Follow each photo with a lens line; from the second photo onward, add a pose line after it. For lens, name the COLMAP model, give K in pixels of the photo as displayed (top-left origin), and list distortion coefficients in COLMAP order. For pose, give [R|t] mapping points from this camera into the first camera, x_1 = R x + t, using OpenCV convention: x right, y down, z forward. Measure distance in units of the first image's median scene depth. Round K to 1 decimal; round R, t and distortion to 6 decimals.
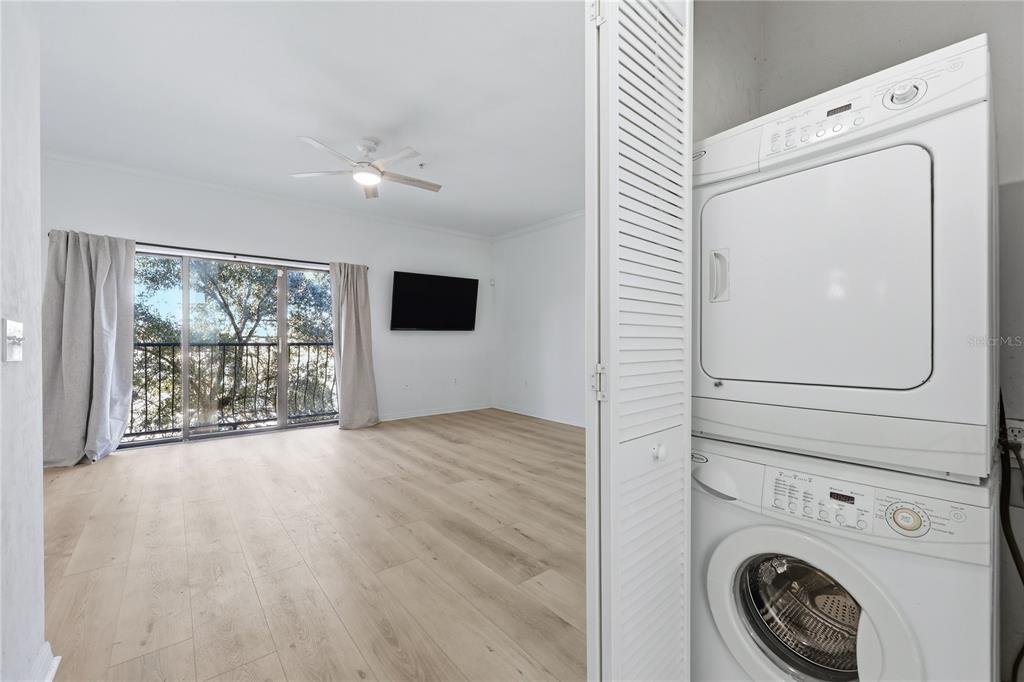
lens RADIAL K [[416.8, 0, 517.9], [0, 416.8, 342.7], [0, 0, 1]] dist [-0.001314, -0.000060]
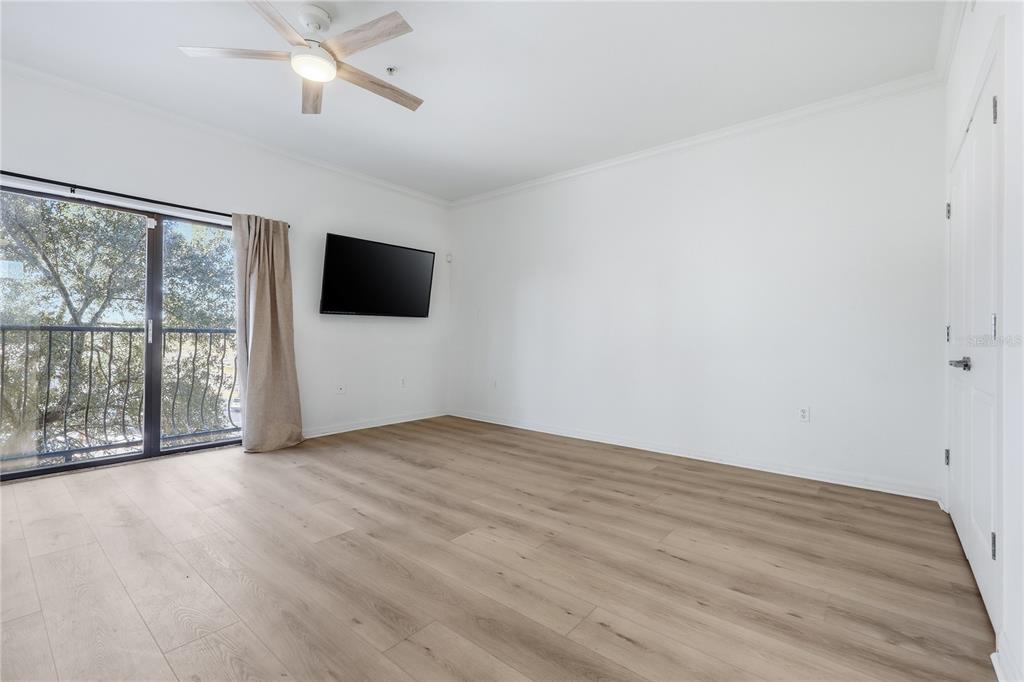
lens RADIAL K [[447.5, 0, 522.3], [0, 447.5, 337.5], [0, 0, 1]] dist [0.001253, 0.000184]
pose [[0.981425, 0.008751, 0.191647, -0.118280], [-0.008248, 0.999960, -0.003418, 0.012798], [-0.191669, 0.001774, 0.981458, 0.175981]]
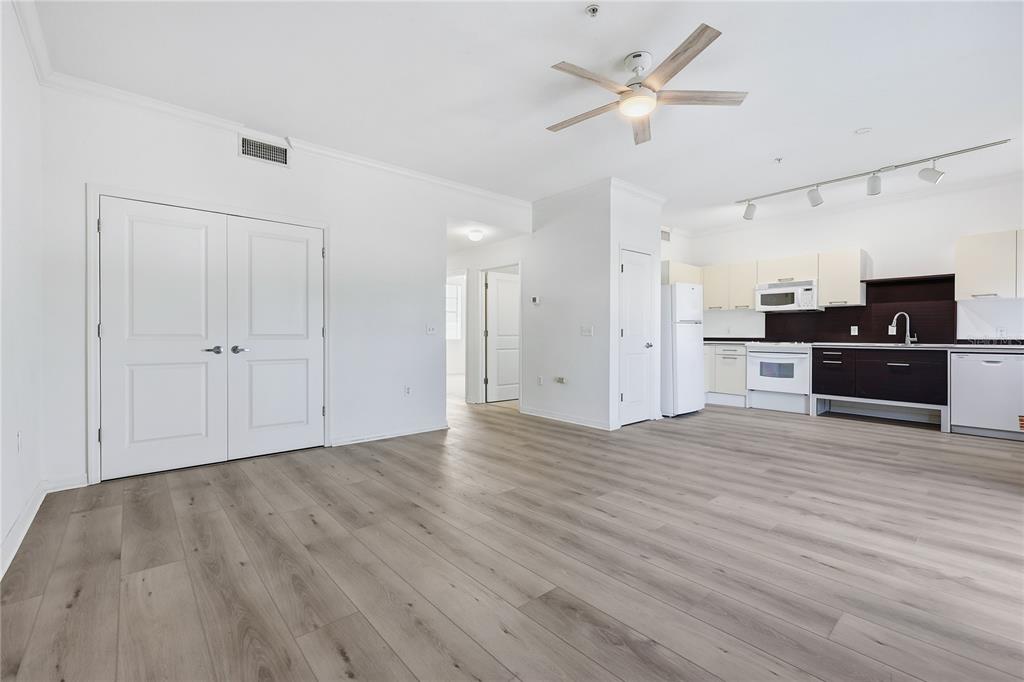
lens RADIAL K [[447.5, 0, 522.3], [0, 447.5, 337.5], [0, 0, 1]] dist [0.001253, 0.000184]
pose [[-0.999350, -0.000074, -0.036040, -0.087076], [-0.000206, 0.999993, 0.003655, 0.009873], [0.036039, 0.003660, -0.999344, 1.222755]]
